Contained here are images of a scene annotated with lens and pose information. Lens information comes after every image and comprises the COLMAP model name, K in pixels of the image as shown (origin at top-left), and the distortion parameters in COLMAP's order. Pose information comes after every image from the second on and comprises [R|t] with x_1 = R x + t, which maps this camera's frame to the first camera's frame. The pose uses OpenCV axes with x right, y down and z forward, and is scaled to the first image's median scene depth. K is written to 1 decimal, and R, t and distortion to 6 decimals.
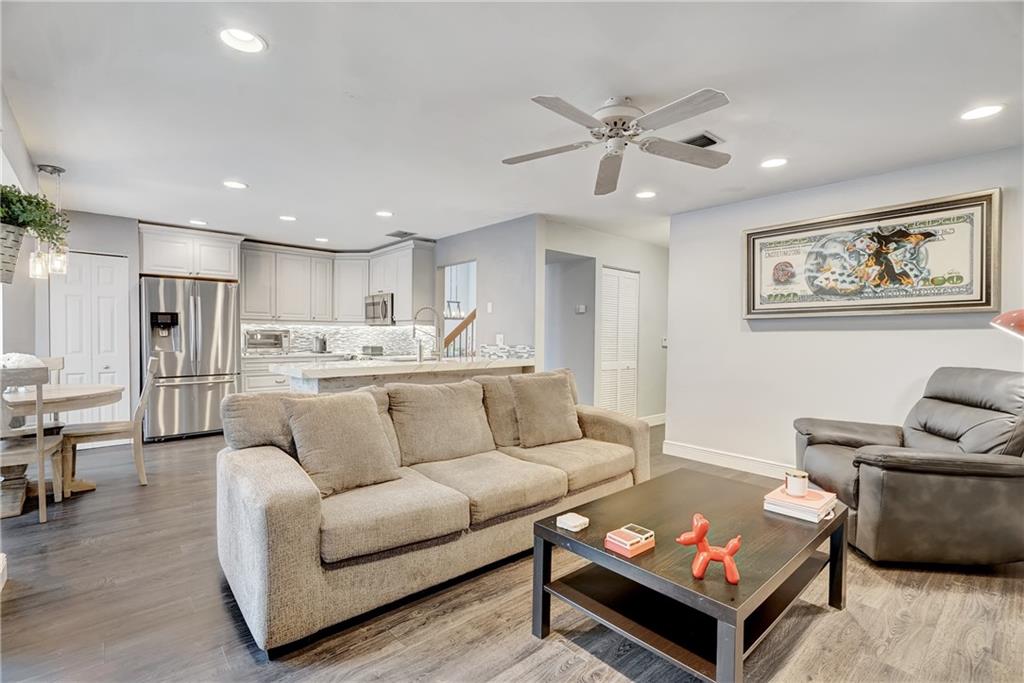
lens RADIAL K [[455.7, 0, 498.0], [0, 455.7, 340.0], [0, 0, 1]] dist [0.000560, 0.000140]
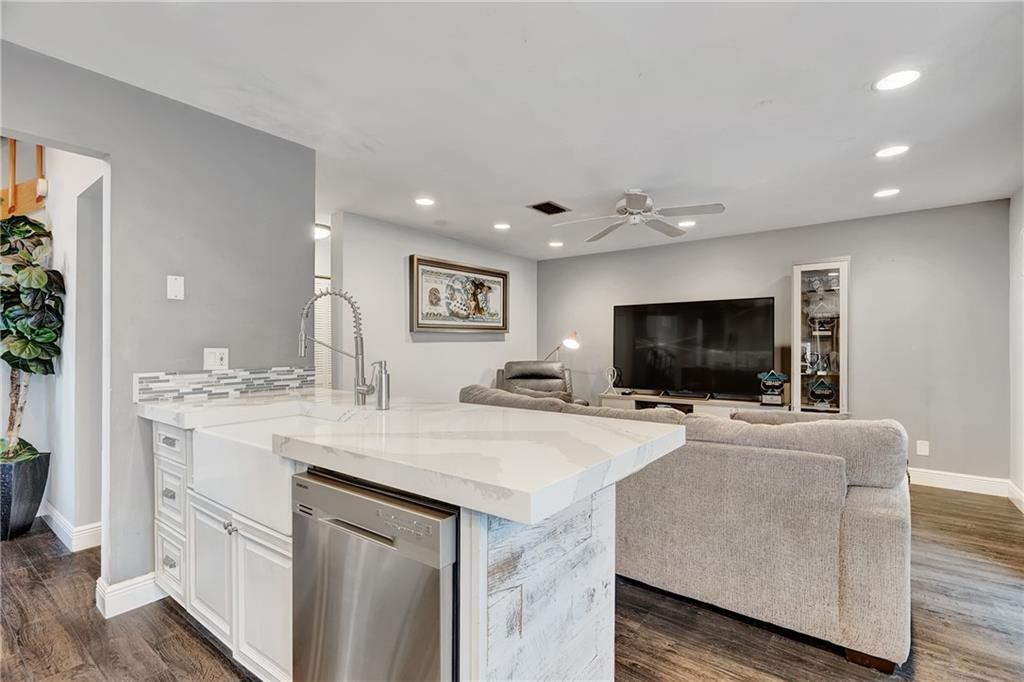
lens RADIAL K [[480.2, 0, 518.9], [0, 480.2, 341.4], [0, 0, 1]] dist [0.000950, 0.000032]
pose [[-0.211937, -0.000449, 0.977283, -0.810509], [0.011146, 0.999934, 0.002877, -0.025391], [-0.977220, 0.011502, -0.211918, 1.158786]]
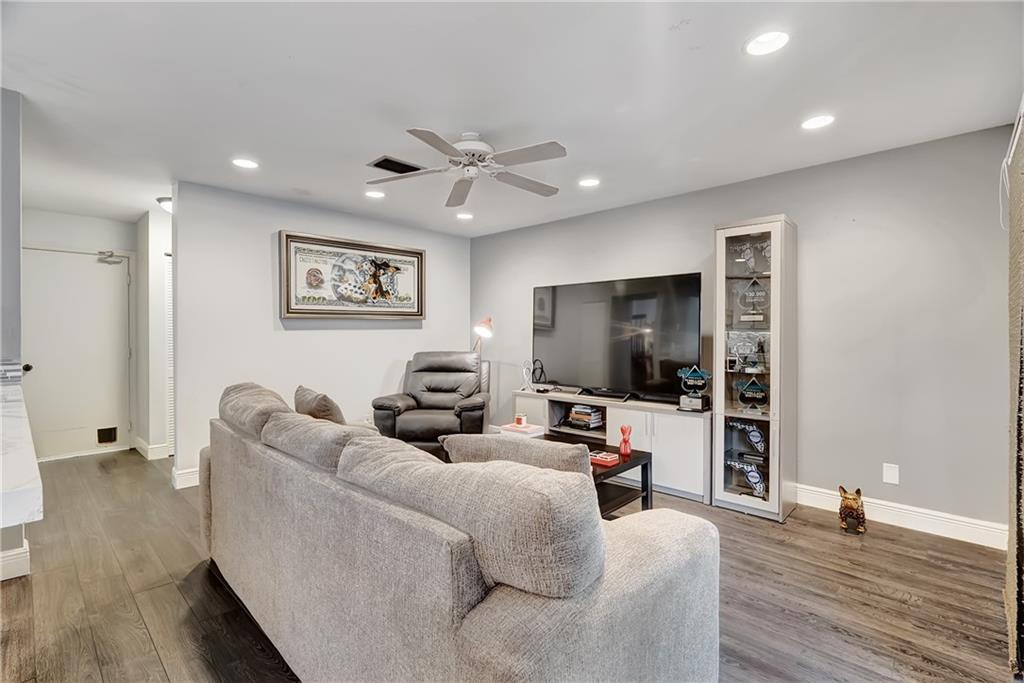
lens RADIAL K [[478.1, 0, 516.4], [0, 478.1, 336.0], [0, 0, 1]] dist [0.000547, 0.000457]
pose [[-0.094115, -0.014270, 0.995459, -0.655838], [0.011394, 0.999816, 0.015410, -0.018835], [-0.995496, 0.012793, -0.093935, 0.677655]]
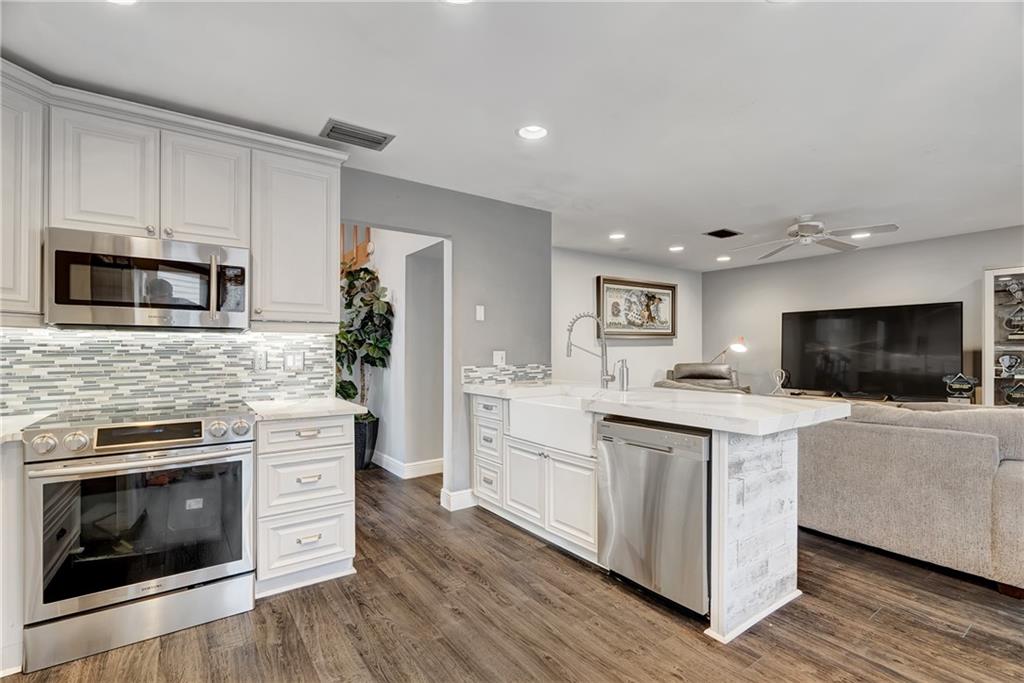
lens RADIAL K [[475.3, 0, 510.3], [0, 475.3, 346.0], [0, 0, 1]] dist [0.002086, 0.000656]
pose [[0.095618, -0.001646, 0.995417, -1.113356], [0.014232, 0.999899, 0.000287, -0.030185], [-0.995316, 0.014139, 0.095632, 1.321862]]
